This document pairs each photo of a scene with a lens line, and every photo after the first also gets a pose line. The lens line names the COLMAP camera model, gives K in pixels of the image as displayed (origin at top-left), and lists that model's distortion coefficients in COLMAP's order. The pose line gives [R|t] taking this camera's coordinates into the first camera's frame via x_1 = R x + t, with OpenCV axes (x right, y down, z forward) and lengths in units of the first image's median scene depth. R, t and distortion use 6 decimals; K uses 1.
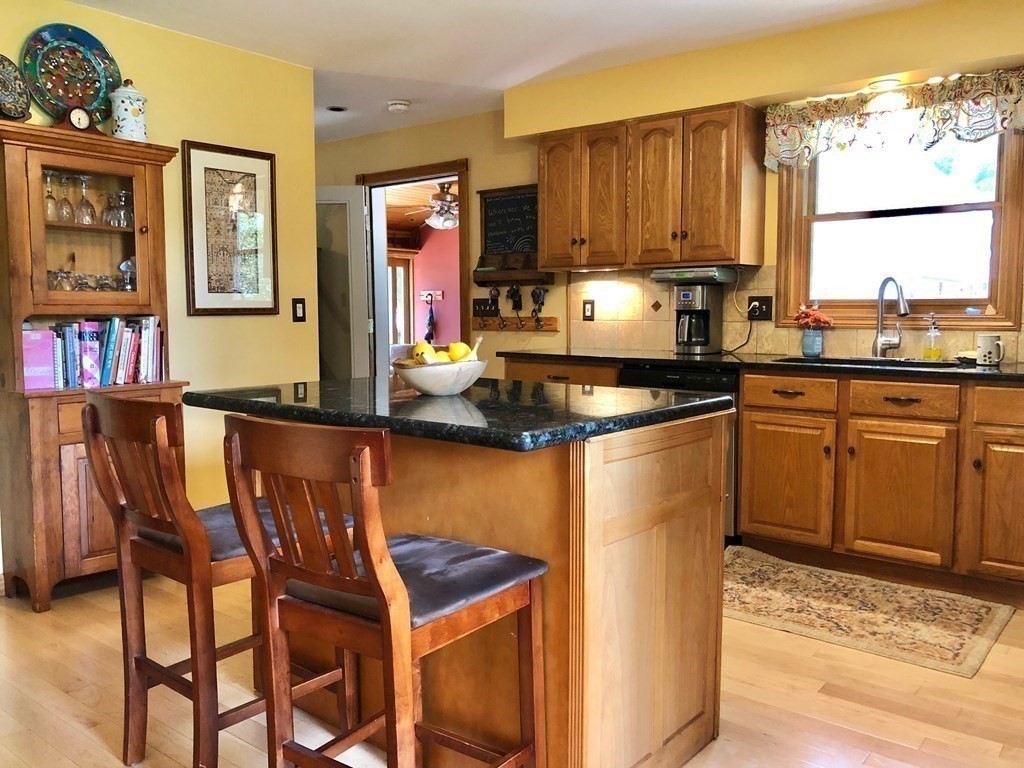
lens RADIAL K [[839.6, 0, 512.0], [0, 839.6, 384.0], [0, 0, 1]] dist [0.067385, -0.129314]
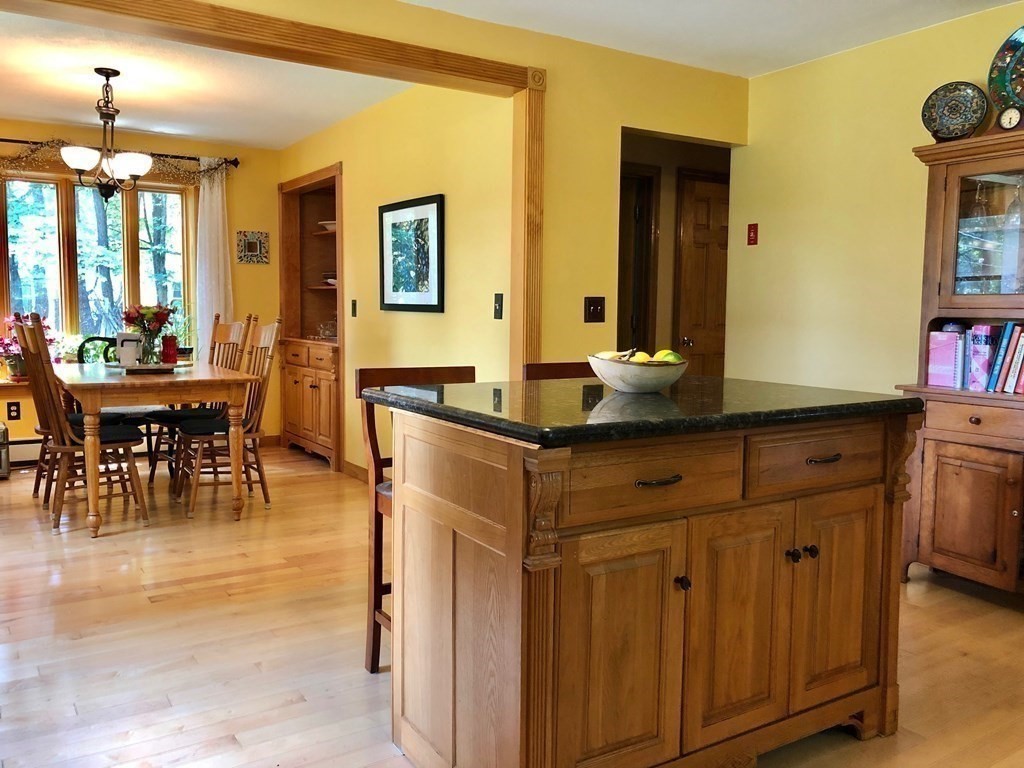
lens RADIAL K [[840.6, 0, 512.0], [0, 840.6, 384.0], [0, 0, 1]] dist [0.019335, -0.010380]
pose [[-0.319263, 0.078295, -0.944426, 0.573526], [-0.097045, 0.988641, 0.114766, -0.060487], [0.942684, 0.128292, -0.308039, 0.732815]]
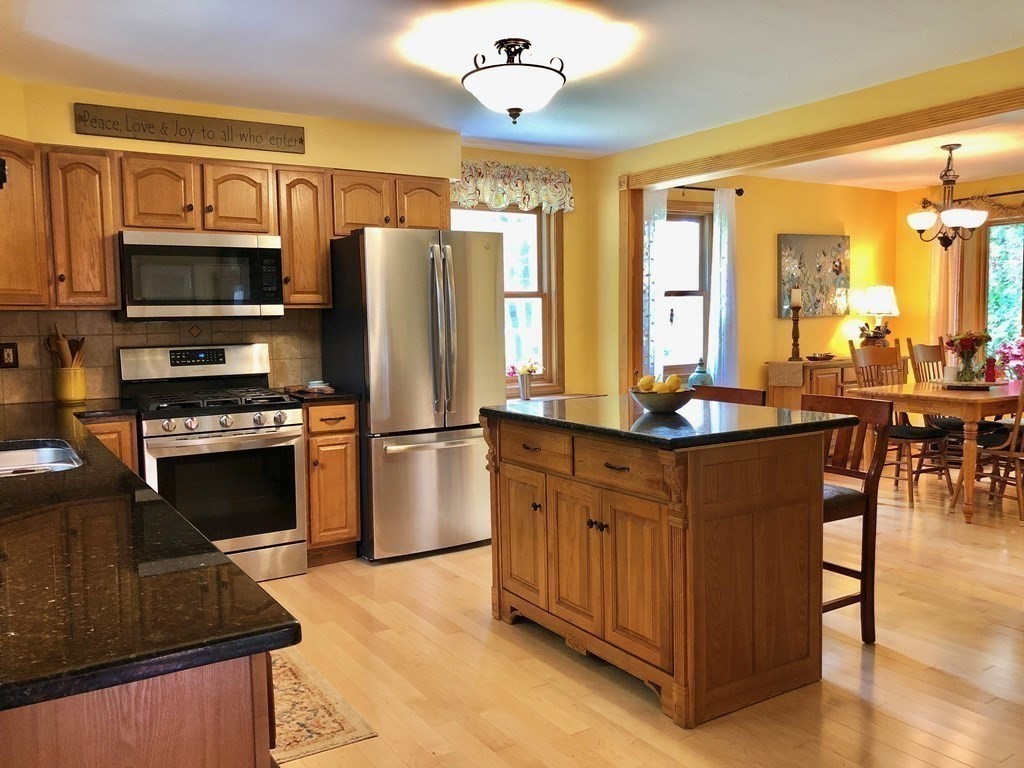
lens RADIAL K [[840.6, 0, 512.0], [0, 840.6, 384.0], [0, 0, 1]] dist [0.019335, -0.010380]
pose [[-0.949397, -0.005883, 0.314022, -0.183458], [0.047027, 0.985891, 0.160649, -0.173010], [-0.310536, 0.167288, -0.935725, 1.518710]]
